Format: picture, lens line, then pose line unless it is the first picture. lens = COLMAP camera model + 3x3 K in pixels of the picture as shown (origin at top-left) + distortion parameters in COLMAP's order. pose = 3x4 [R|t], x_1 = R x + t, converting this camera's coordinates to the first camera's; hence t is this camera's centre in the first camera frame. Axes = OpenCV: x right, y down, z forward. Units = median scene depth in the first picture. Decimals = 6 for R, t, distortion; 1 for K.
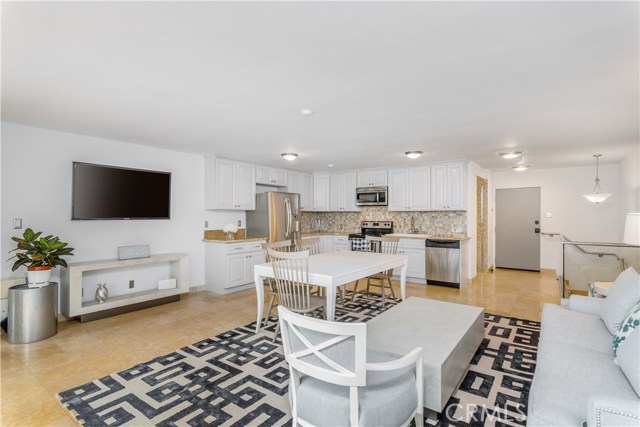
lens RADIAL K [[311.6, 0, 321.3], [0, 311.6, 213.0], [0, 0, 1]] dist [0.003780, 0.000115]
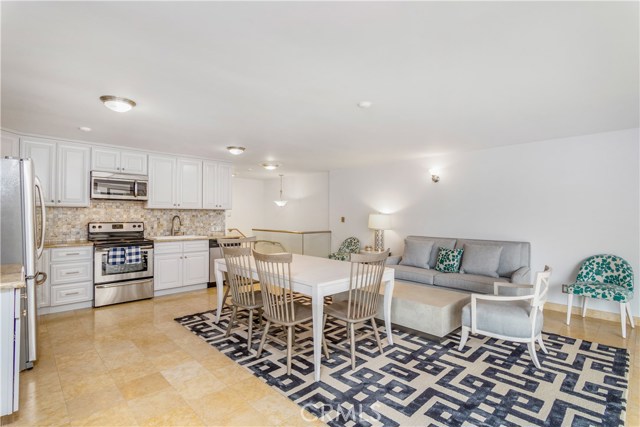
lens RADIAL K [[311.6, 0, 321.3], [0, 311.6, 213.0], [0, 0, 1]] dist [0.003780, 0.000115]
pose [[0.168573, 0.010421, 0.985634, -0.526217], [-0.011744, 0.999894, -0.008564, 0.008404], [-0.985619, -0.010132, 0.168678, 0.512458]]
